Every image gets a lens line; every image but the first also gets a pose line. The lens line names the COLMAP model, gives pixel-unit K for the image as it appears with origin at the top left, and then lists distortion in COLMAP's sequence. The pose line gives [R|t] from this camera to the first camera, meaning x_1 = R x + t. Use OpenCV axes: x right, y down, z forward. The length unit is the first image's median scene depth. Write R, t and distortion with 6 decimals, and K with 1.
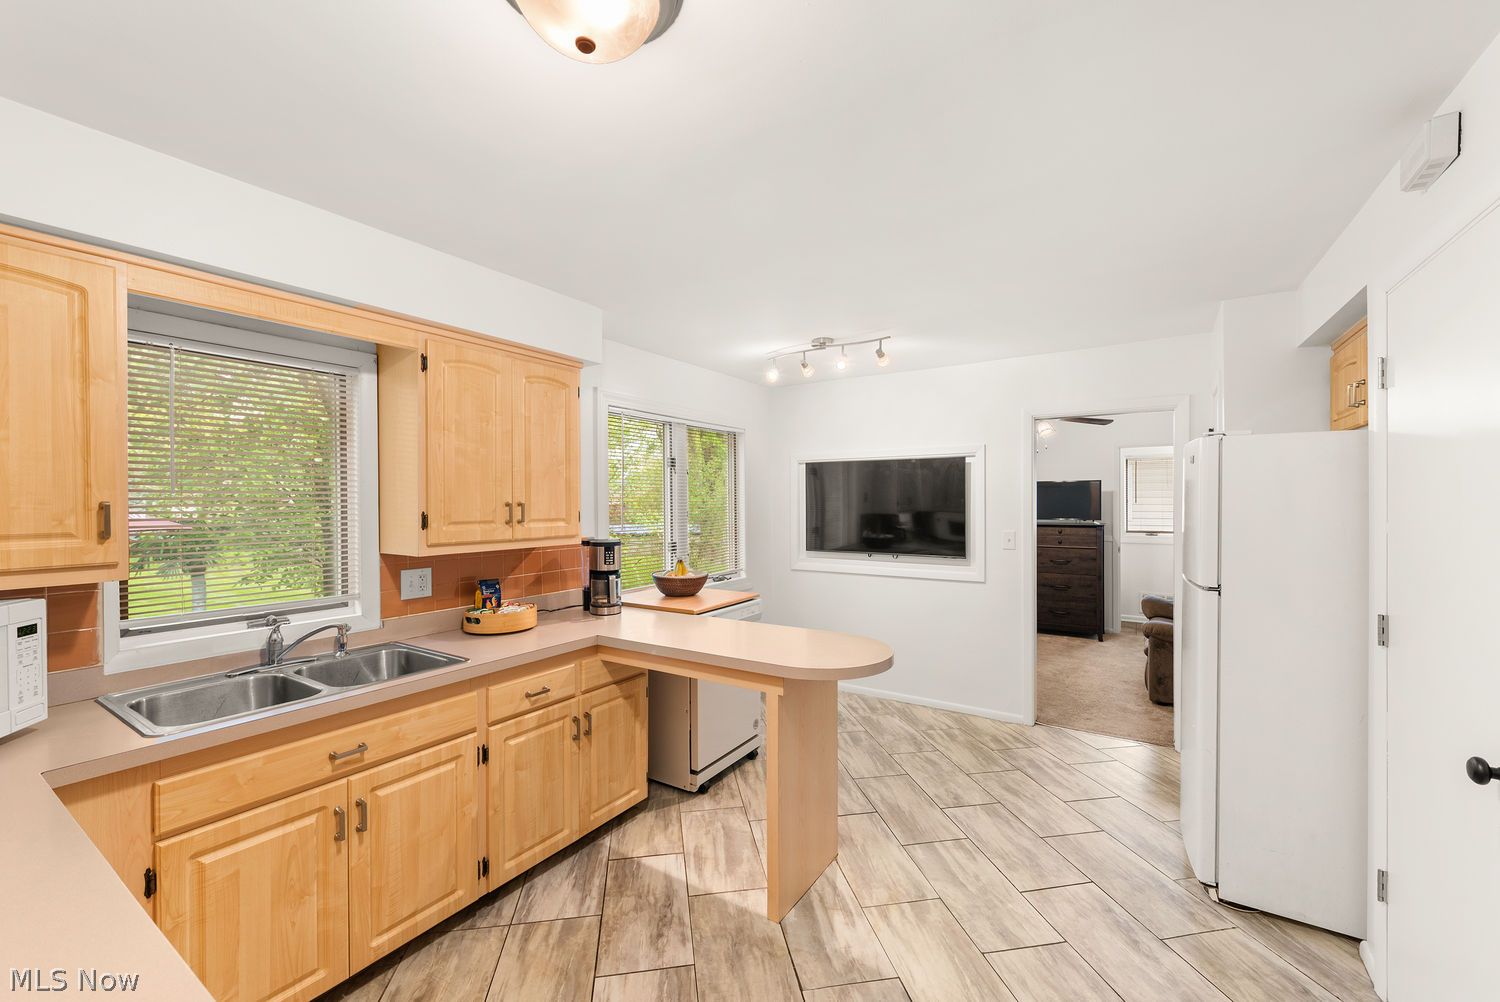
lens RADIAL K [[598.6, 0, 758.3], [0, 598.6, 503.0], [0, 0, 1]] dist [0.006656, -0.001377]
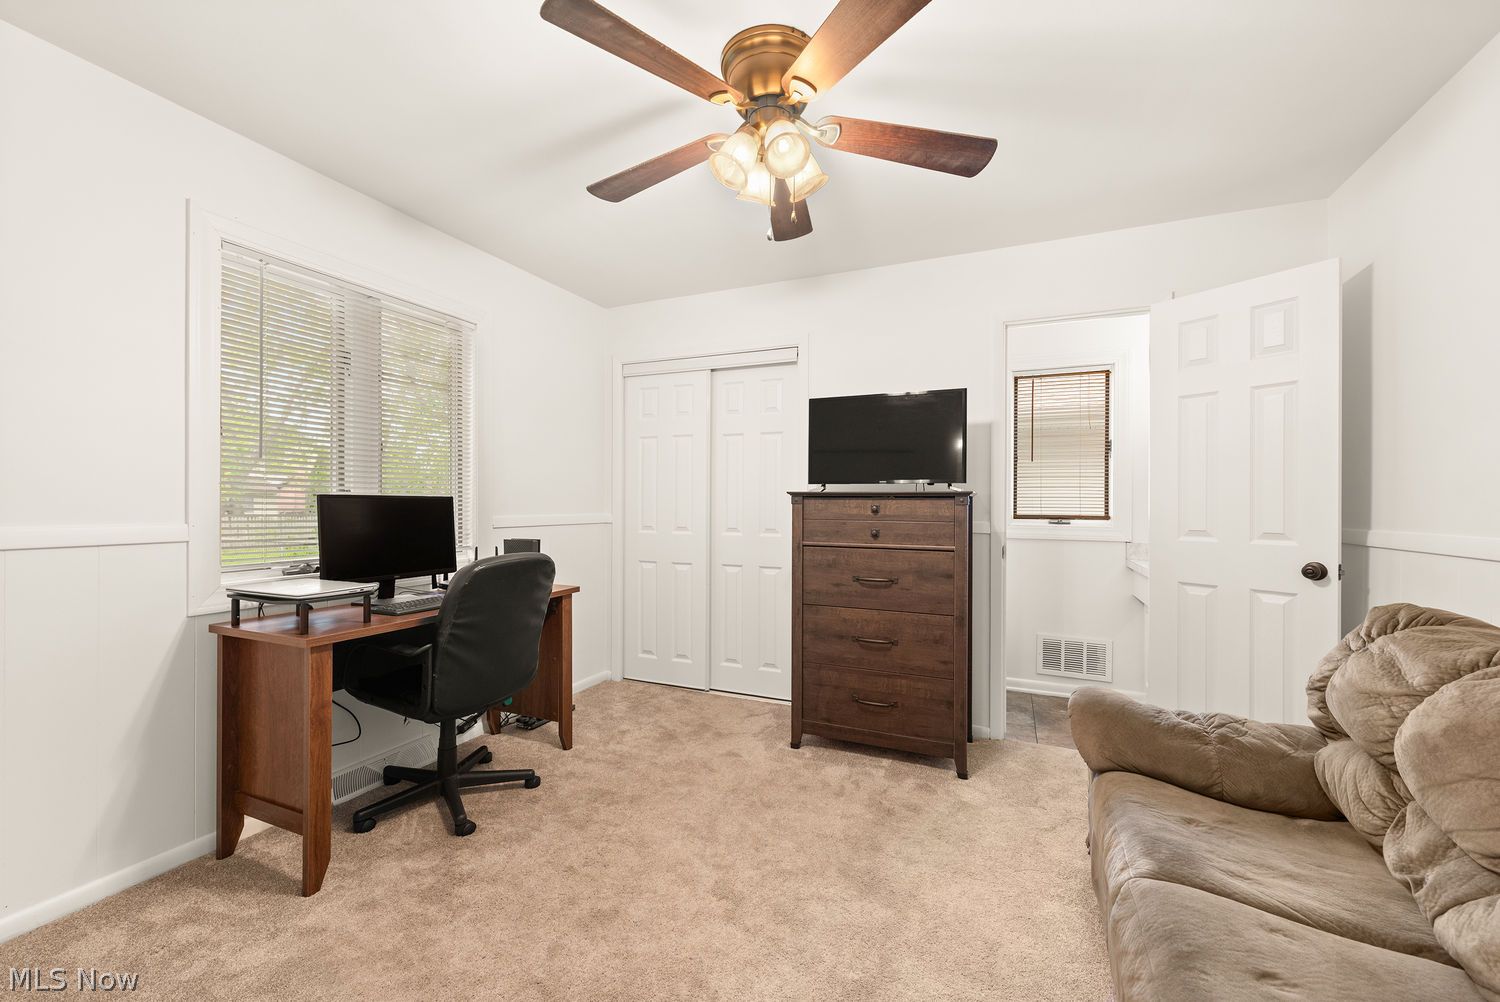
lens RADIAL K [[598.6, 0, 748.1], [0, 598.6, 503.6], [0, 0, 1]] dist [0.006656, -0.001377]
pose [[0.988443, 0.007557, 0.151403, 0.354924], [-0.007277, 0.999971, -0.002401, 0.045466], [-0.151417, 0.001272, 0.988469, 0.604364]]
